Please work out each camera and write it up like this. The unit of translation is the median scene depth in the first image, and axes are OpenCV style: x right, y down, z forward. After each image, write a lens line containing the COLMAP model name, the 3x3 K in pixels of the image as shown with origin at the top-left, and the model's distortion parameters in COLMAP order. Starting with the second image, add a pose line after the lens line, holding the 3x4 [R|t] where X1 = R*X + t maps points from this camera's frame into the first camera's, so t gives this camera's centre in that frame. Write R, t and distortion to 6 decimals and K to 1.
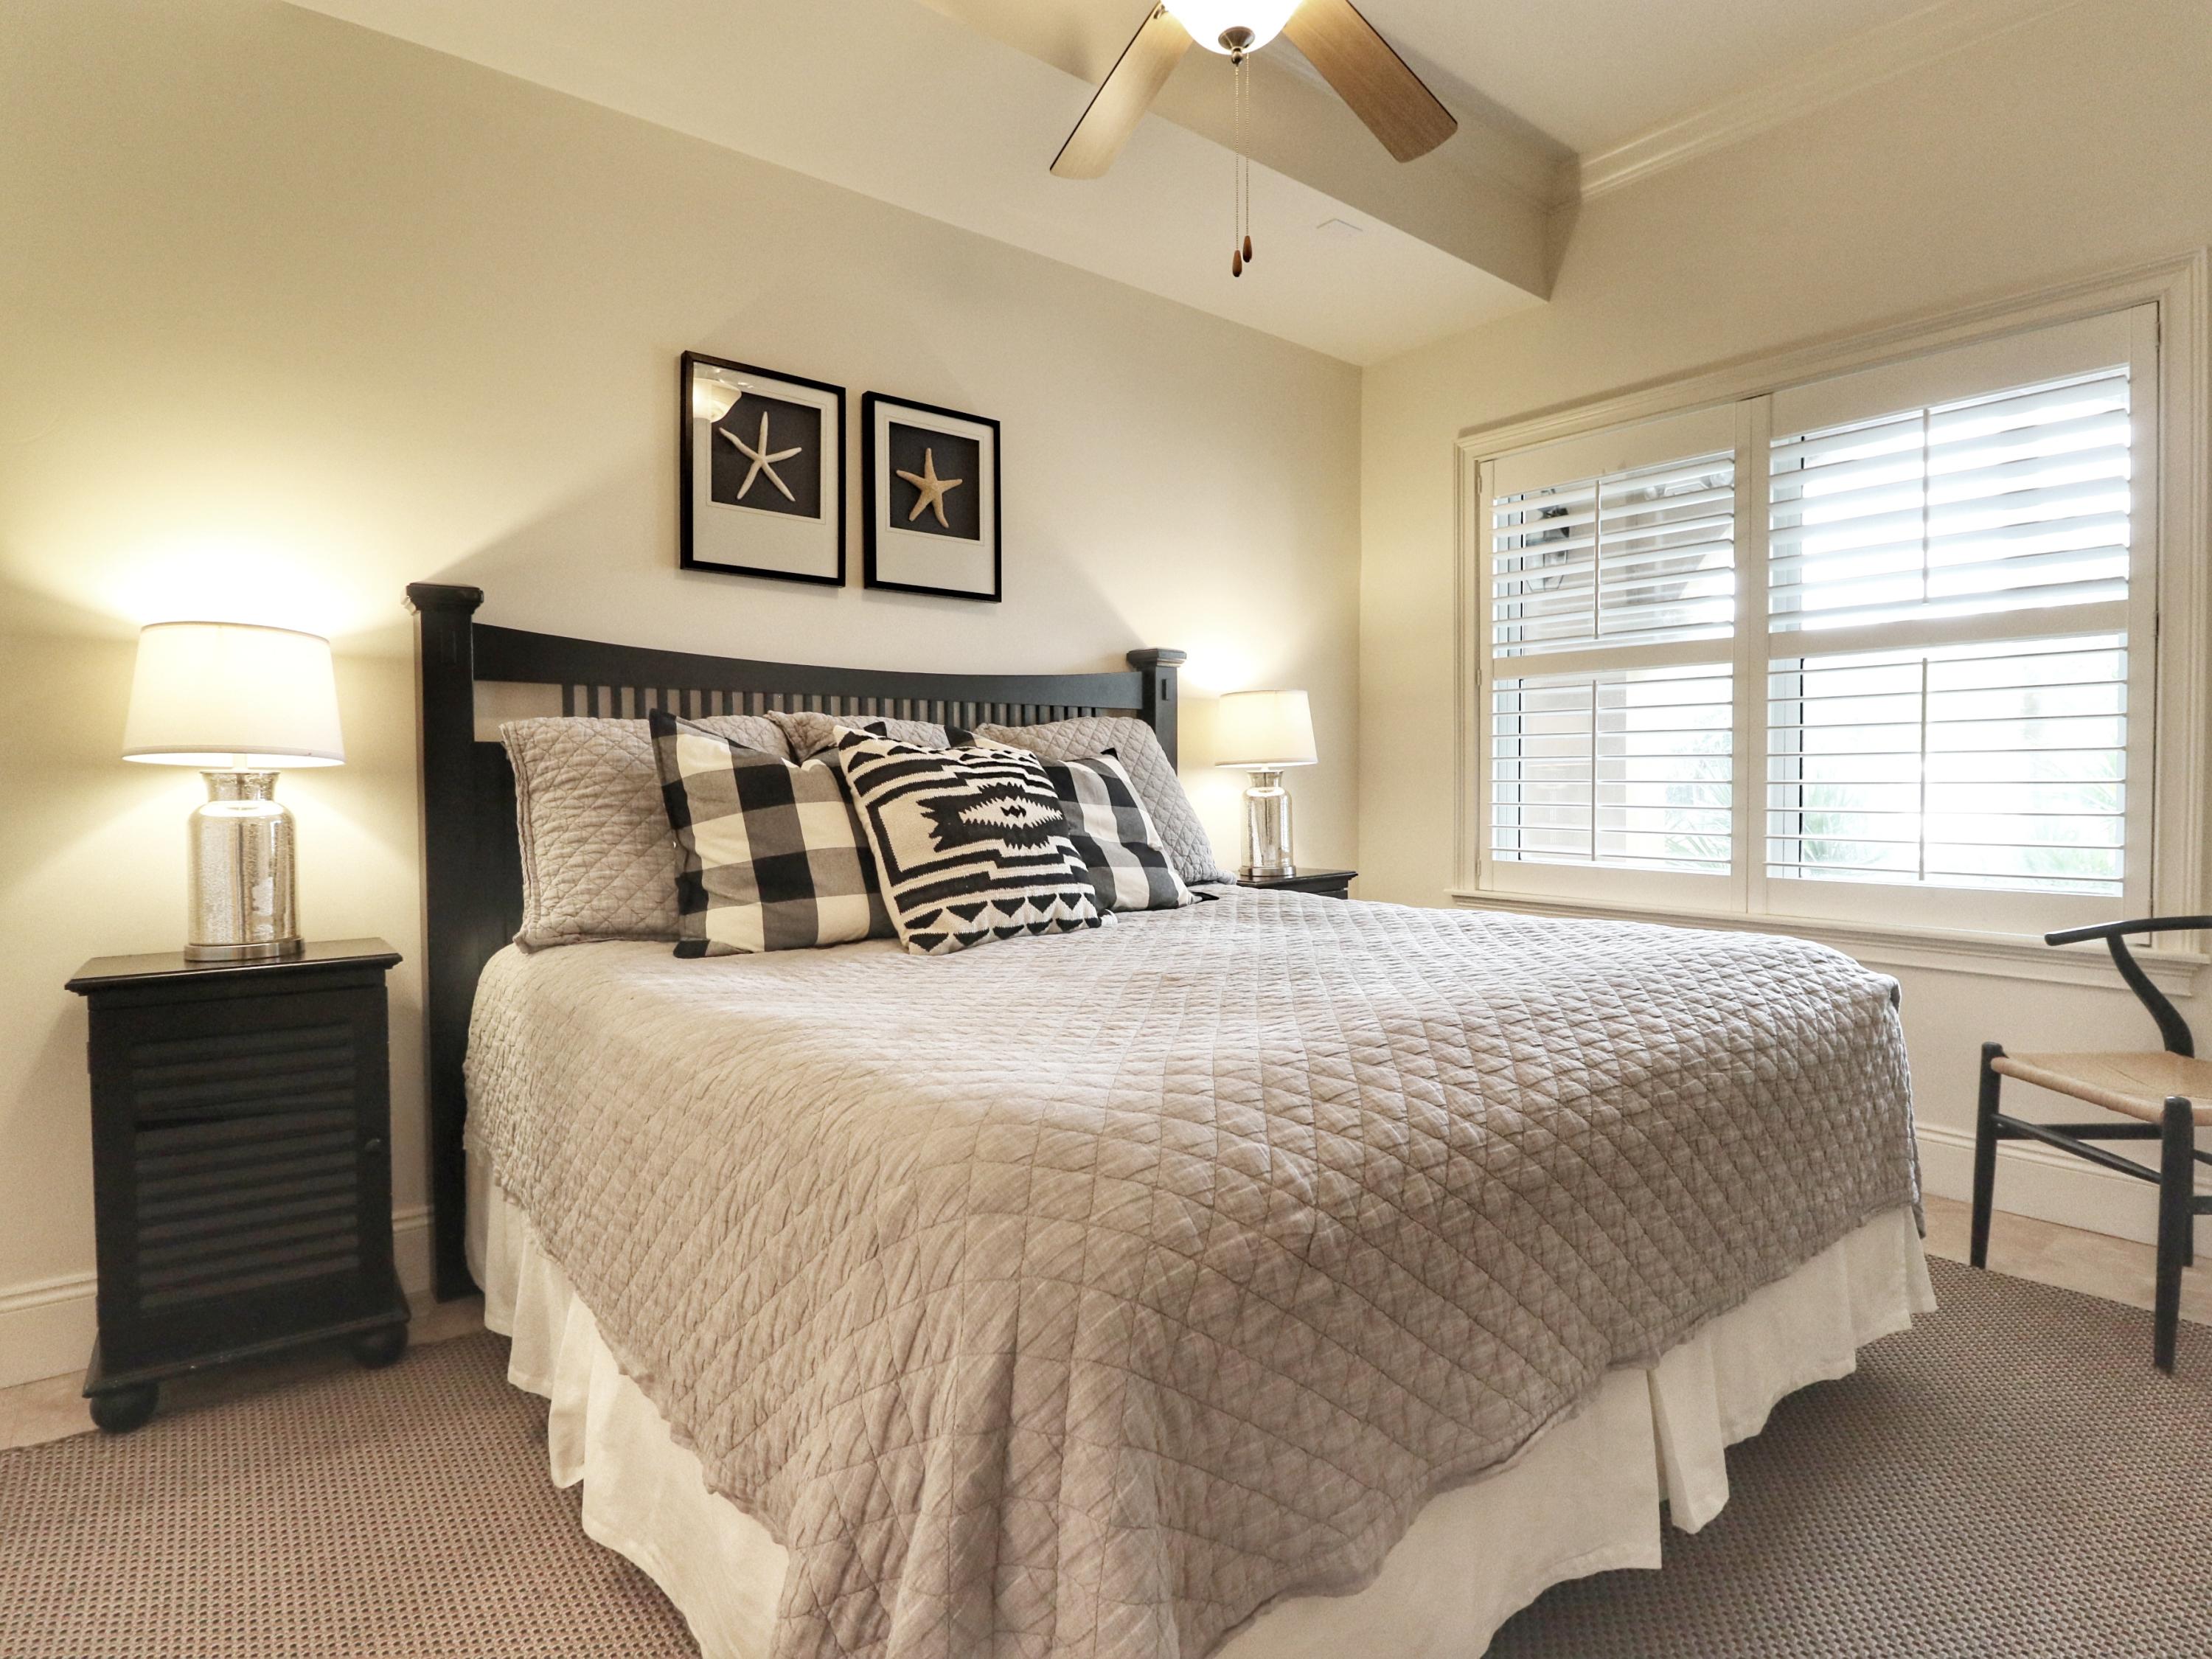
lens RADIAL K [[1150.5, 0, 1100.9], [0, 1150.5, 823.3], [0, 0, 1]] dist [0.000179, -0.012886]
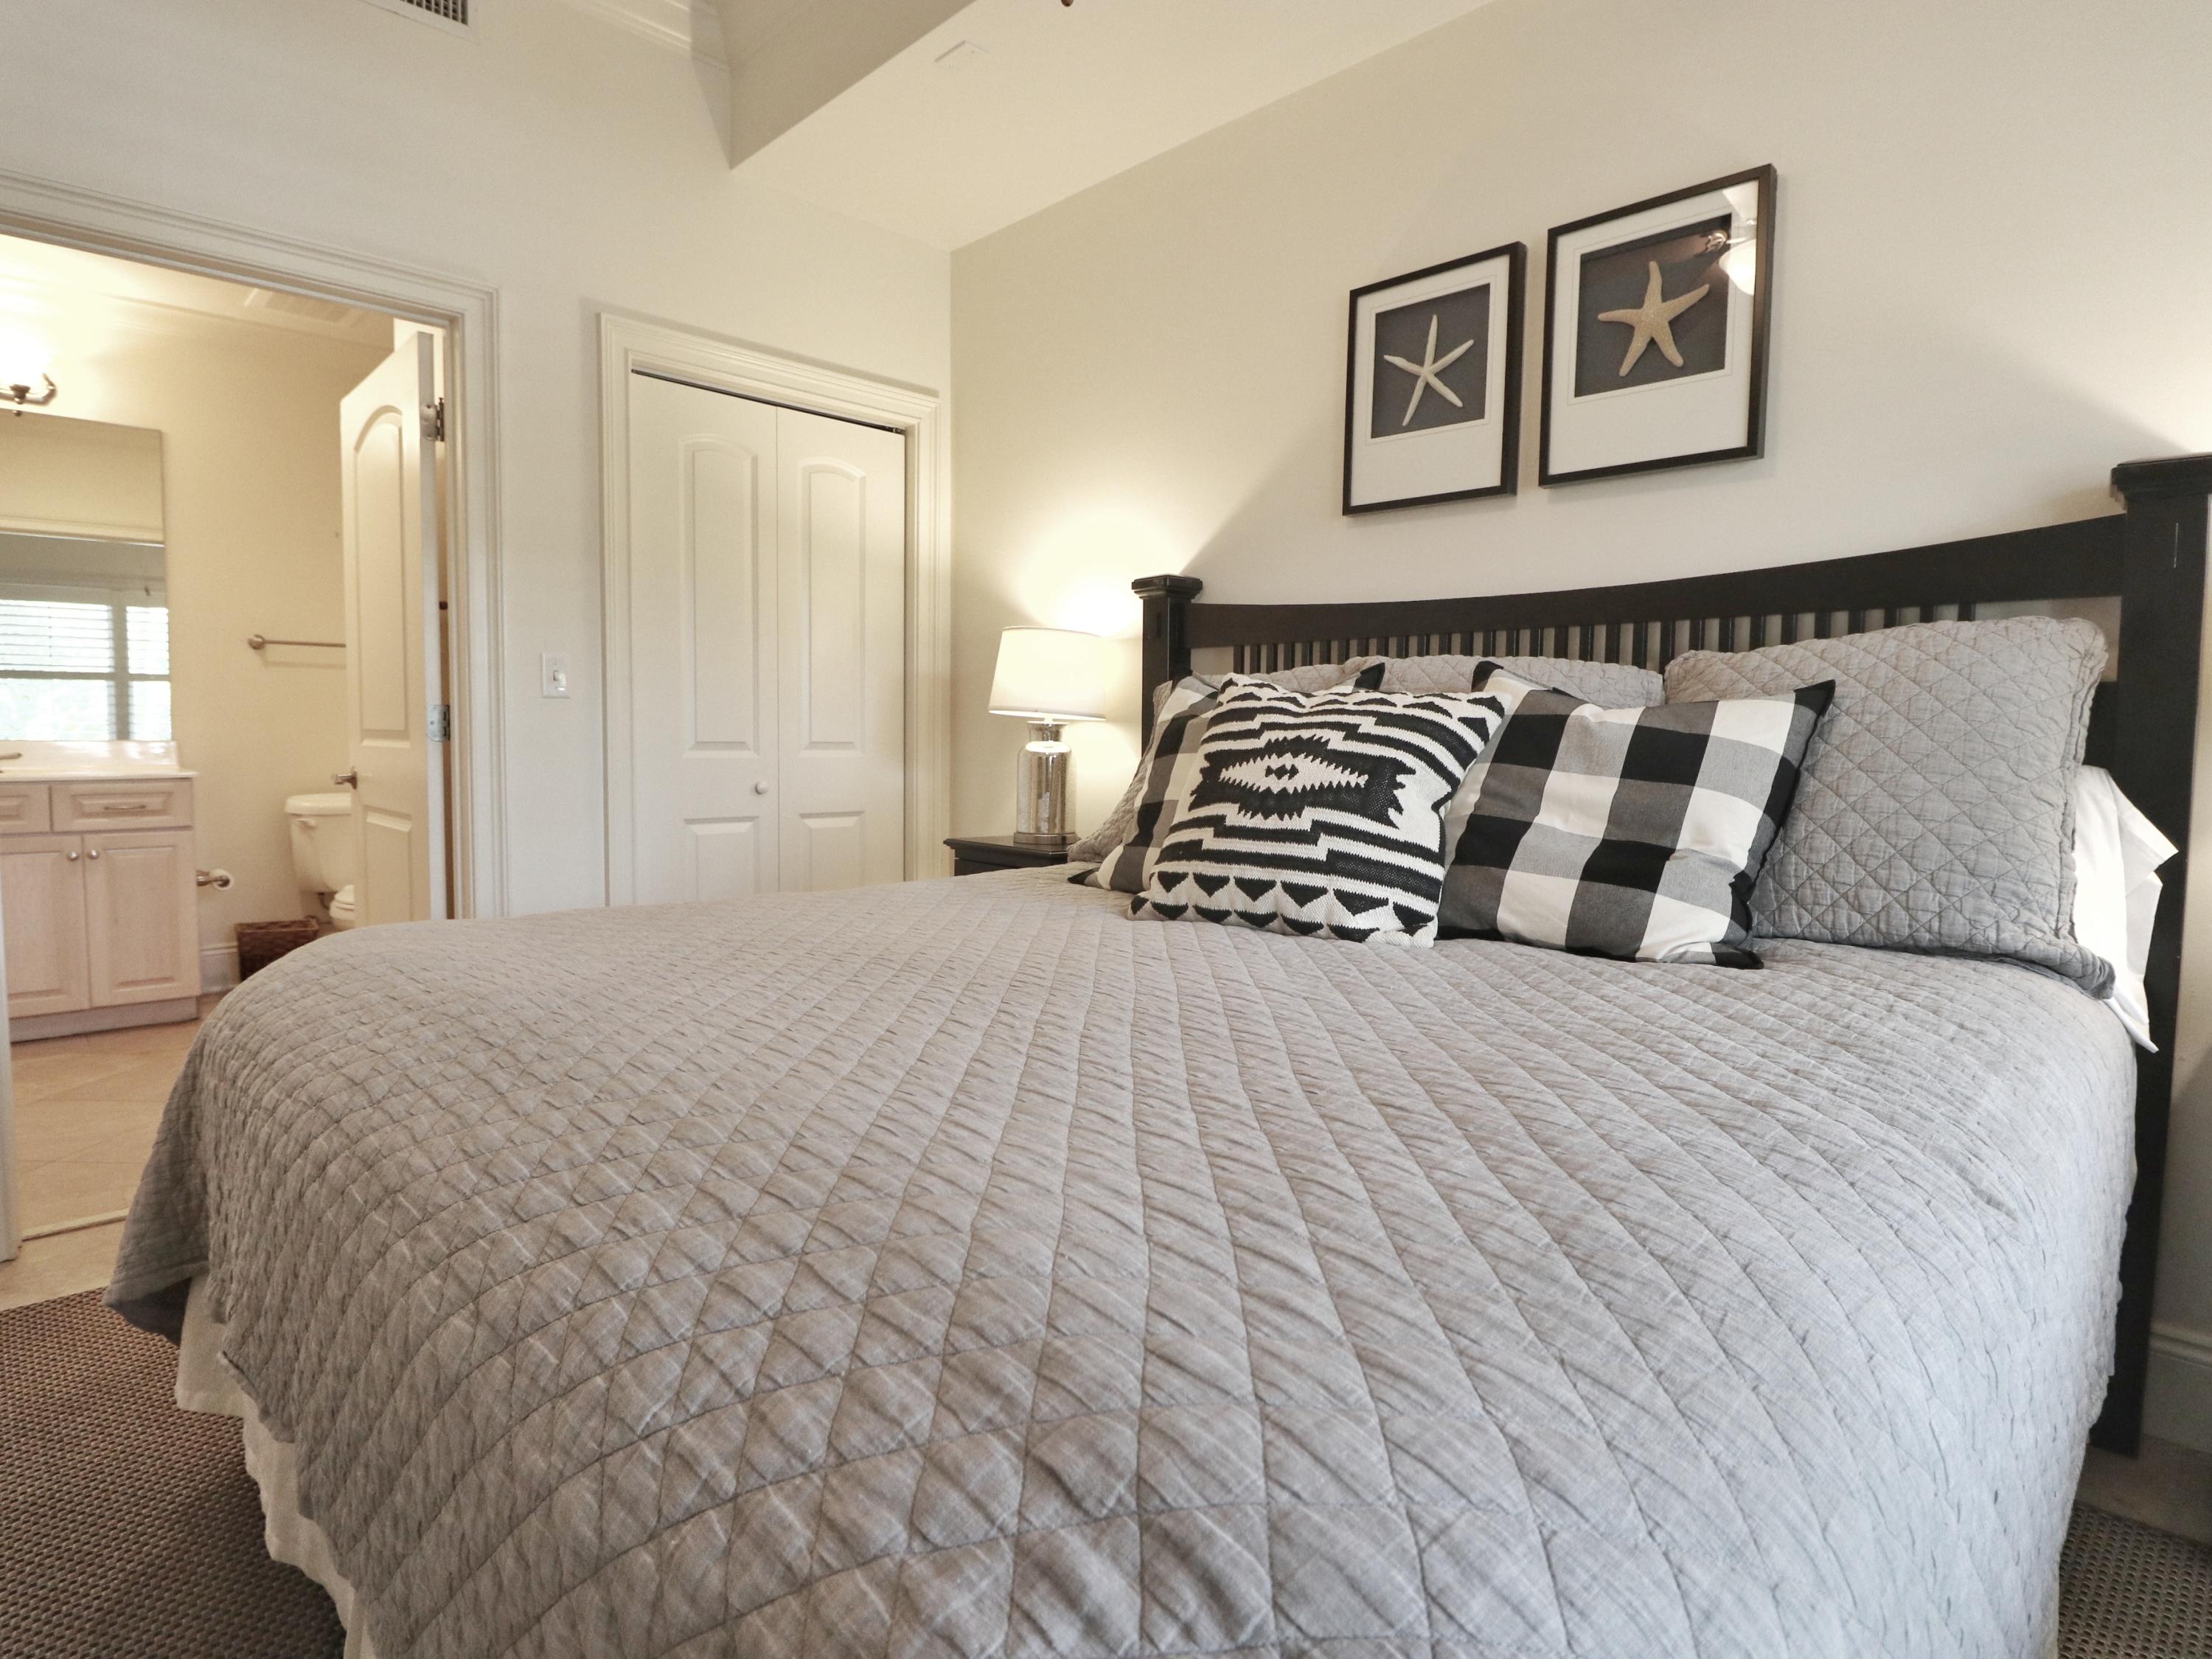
lens RADIAL K [[1150.5, 0, 1101.4], [0, 1150.5, 807.5], [0, 0, 1]] dist [0.000179, -0.012886]
pose [[0.110310, 0.070687, -0.991380, 0.609269], [-0.048514, 0.996662, 0.065665, -0.027731], [0.992713, 0.040852, 0.113371, 0.691434]]
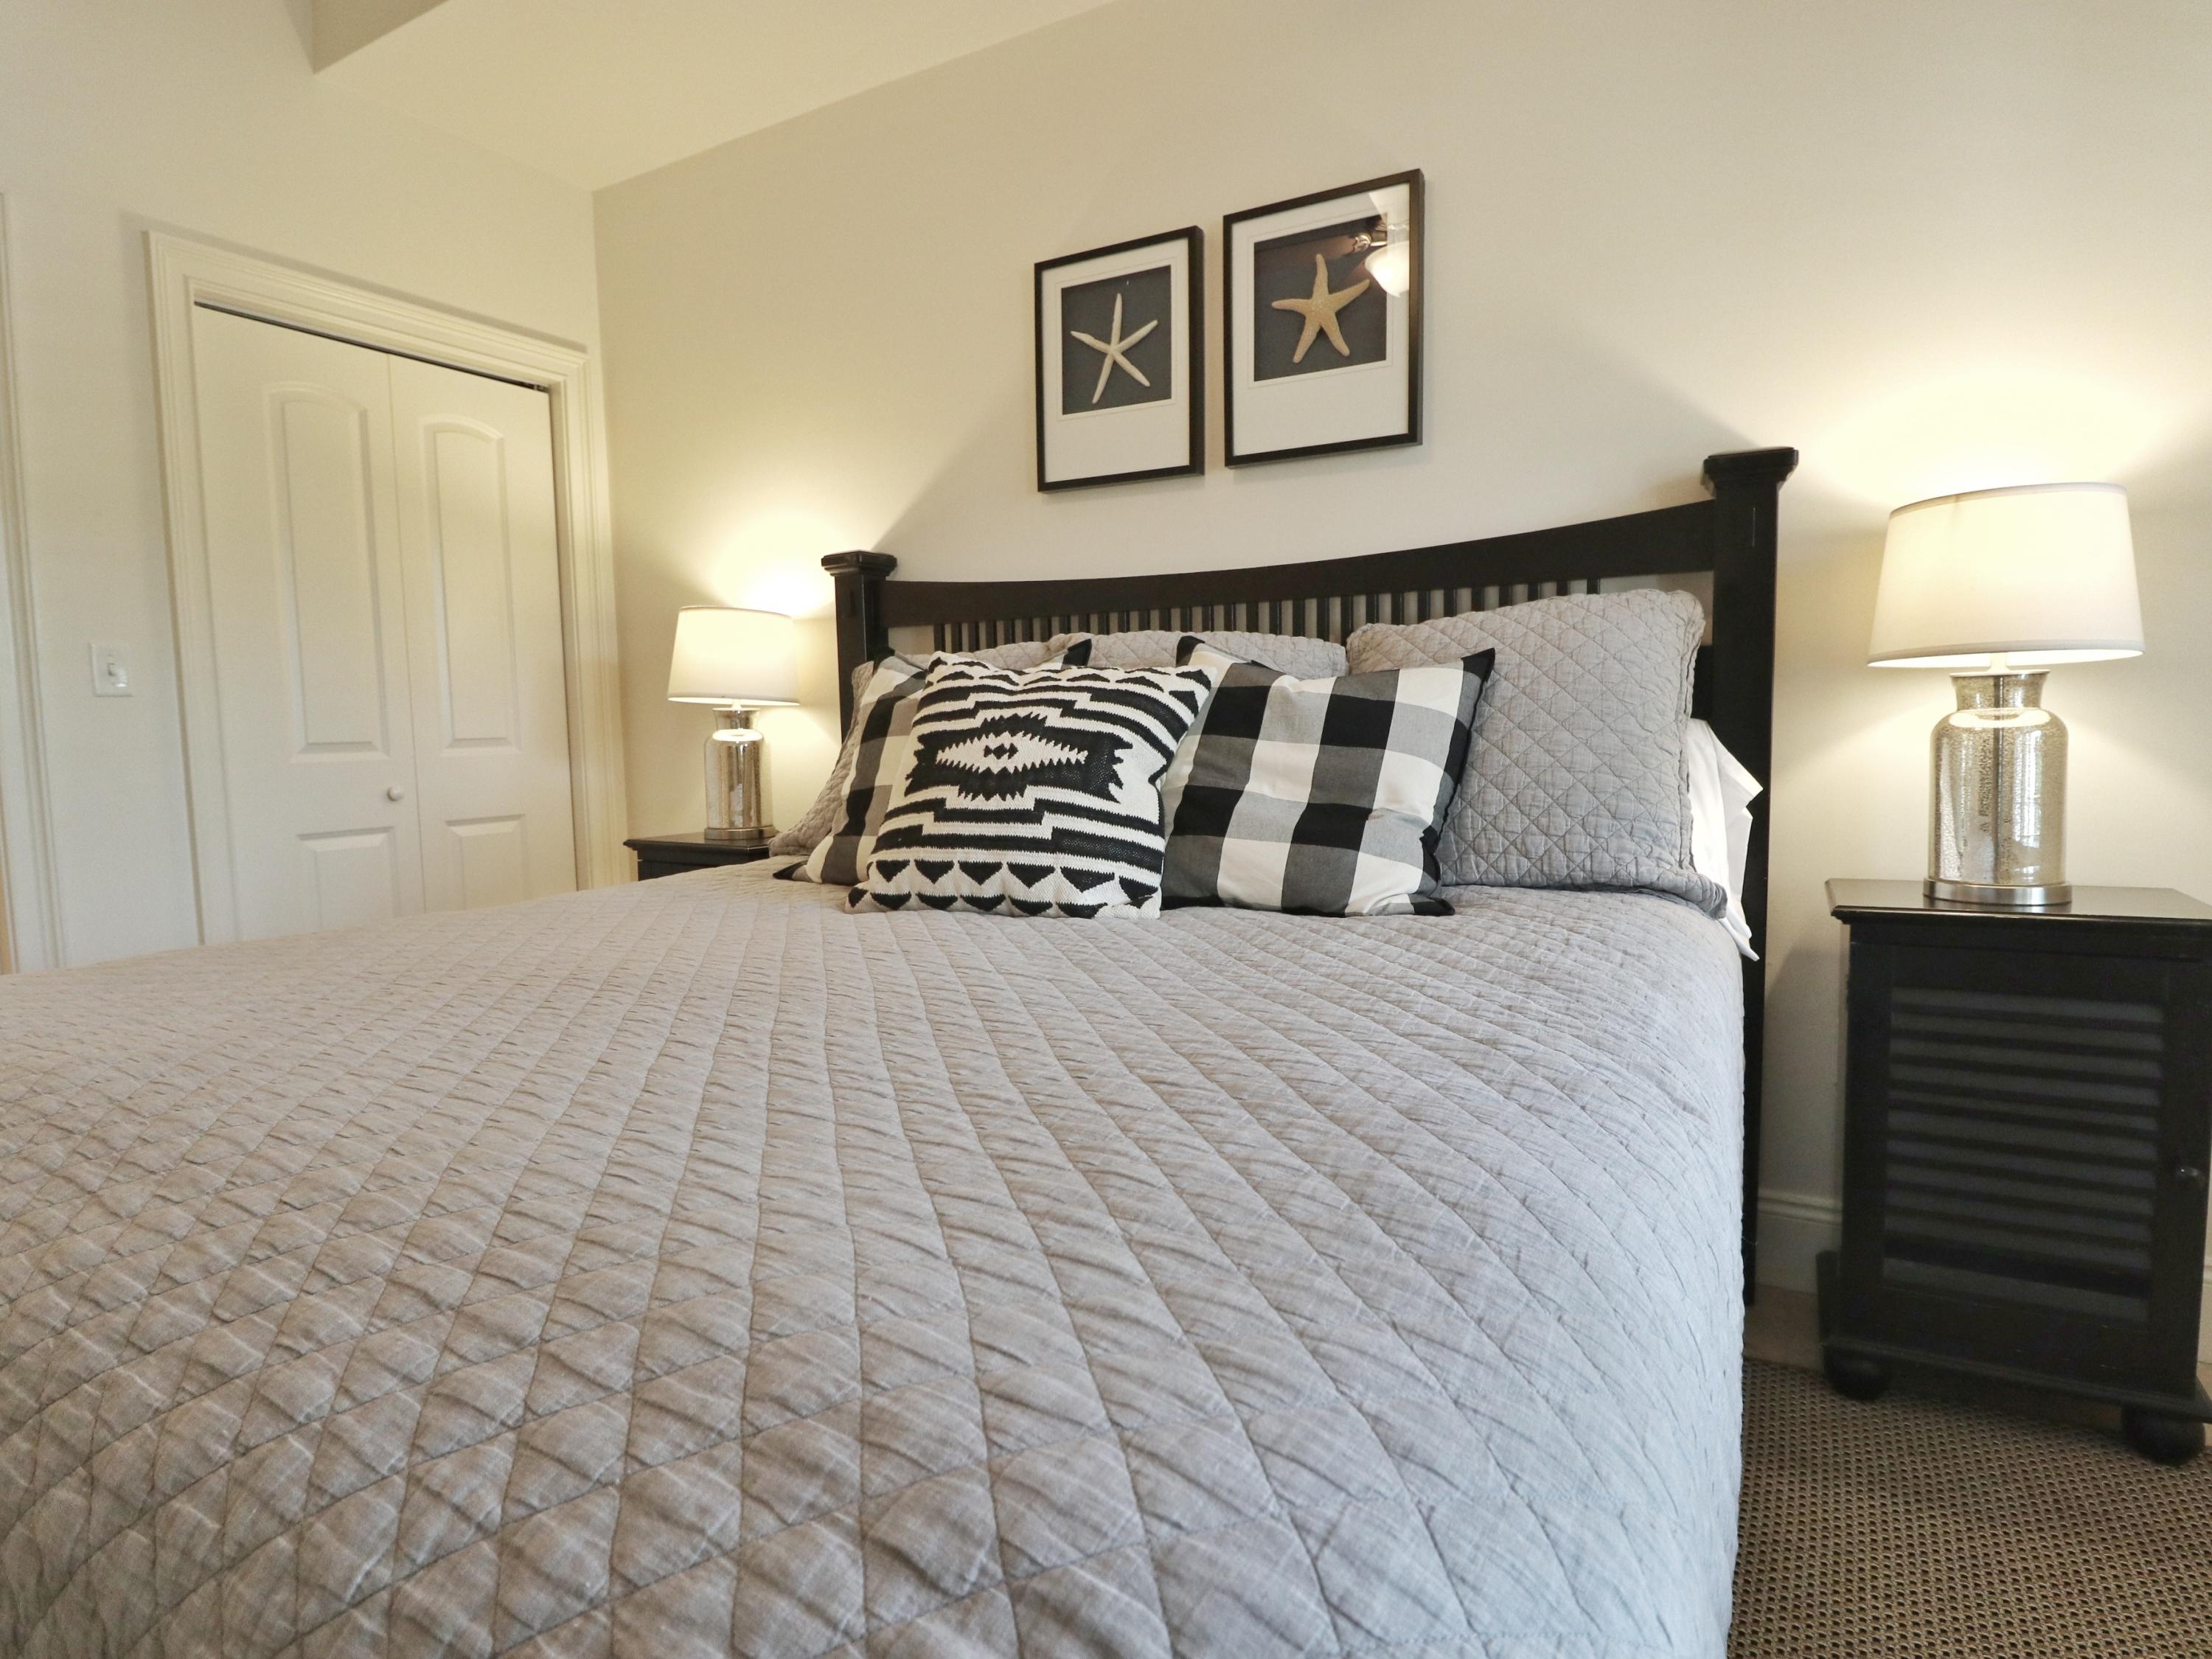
lens RADIAL K [[1150.5, 0, 1101.1], [0, 1150.5, 816.0], [0, 0, 1]] dist [0.000179, -0.012886]
pose [[0.374364, 0.079952, -0.923829, 0.585886], [-0.016687, 0.996696, 0.079496, -0.025842], [0.927132, -0.014345, 0.374461, 0.676952]]
